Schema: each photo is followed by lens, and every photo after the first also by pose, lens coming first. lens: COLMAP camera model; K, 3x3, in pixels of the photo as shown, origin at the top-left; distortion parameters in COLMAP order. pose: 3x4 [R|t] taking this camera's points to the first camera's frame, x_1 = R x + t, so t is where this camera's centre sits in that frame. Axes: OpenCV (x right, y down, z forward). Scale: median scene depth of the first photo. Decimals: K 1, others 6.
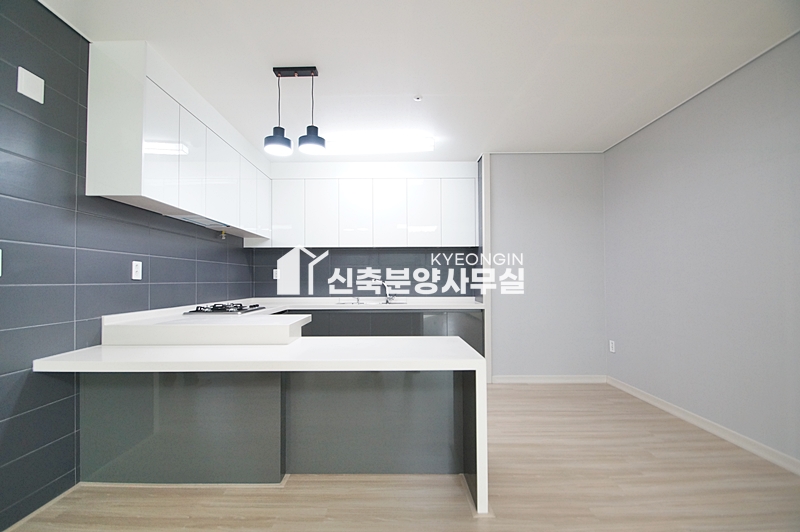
lens RADIAL K [[353.8, 0, 388.9], [0, 353.8, 274.3], [0, 0, 1]] dist [0.000622, -0.007748]
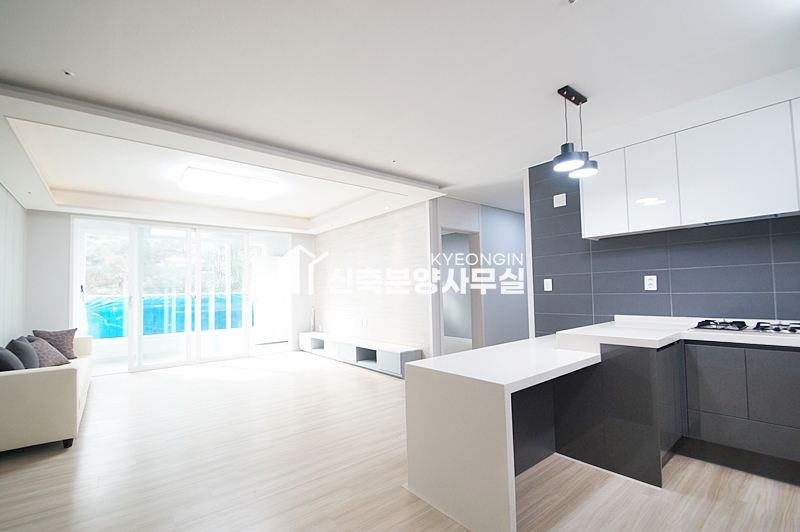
lens RADIAL K [[353.8, 0, 389.2], [0, 353.8, 274.8], [0, 0, 1]] dist [0.000622, -0.007748]
pose [[-0.777803, -0.006705, -0.628472, 0.807026], [0.035534, 0.997875, -0.054622, -0.005126], [0.627502, -0.064817, -0.775912, 1.424051]]
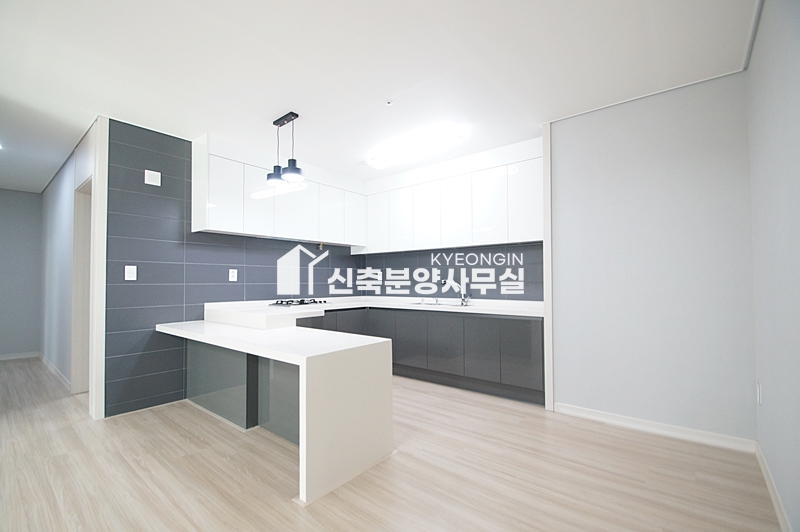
lens RADIAL K [[353.8, 0, 391.6], [0, 353.8, 273.4], [0, 0, 1]] dist [0.000622, -0.007748]
pose [[0.771998, -0.013265, -0.635486, 0.833509], [0.010031, 0.999912, -0.008687, 0.001349], [0.635546, 0.000332, 0.772063, 0.247912]]
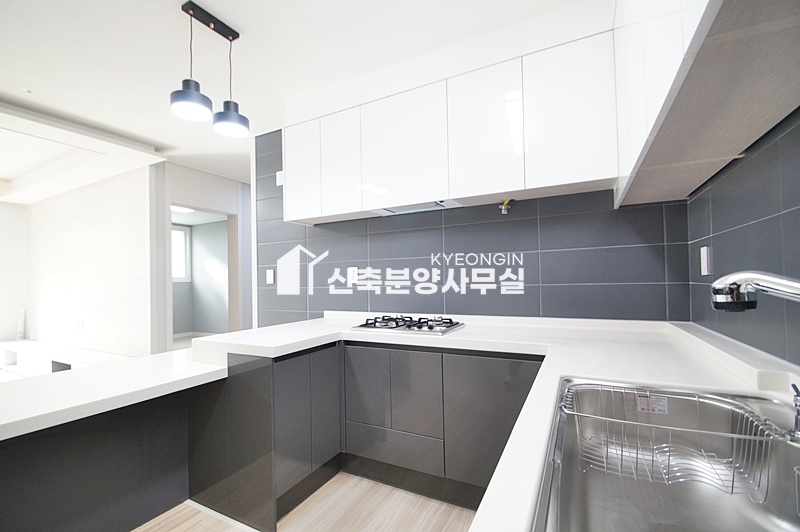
lens RADIAL K [[353.8, 0, 385.7], [0, 353.8, 276.1], [0, 0, 1]] dist [0.000622, -0.007748]
pose [[-0.470591, -0.002181, -0.882349, 0.239577], [0.032369, 0.999281, -0.019734, 0.017108], [0.881757, -0.037847, -0.470182, 1.661944]]
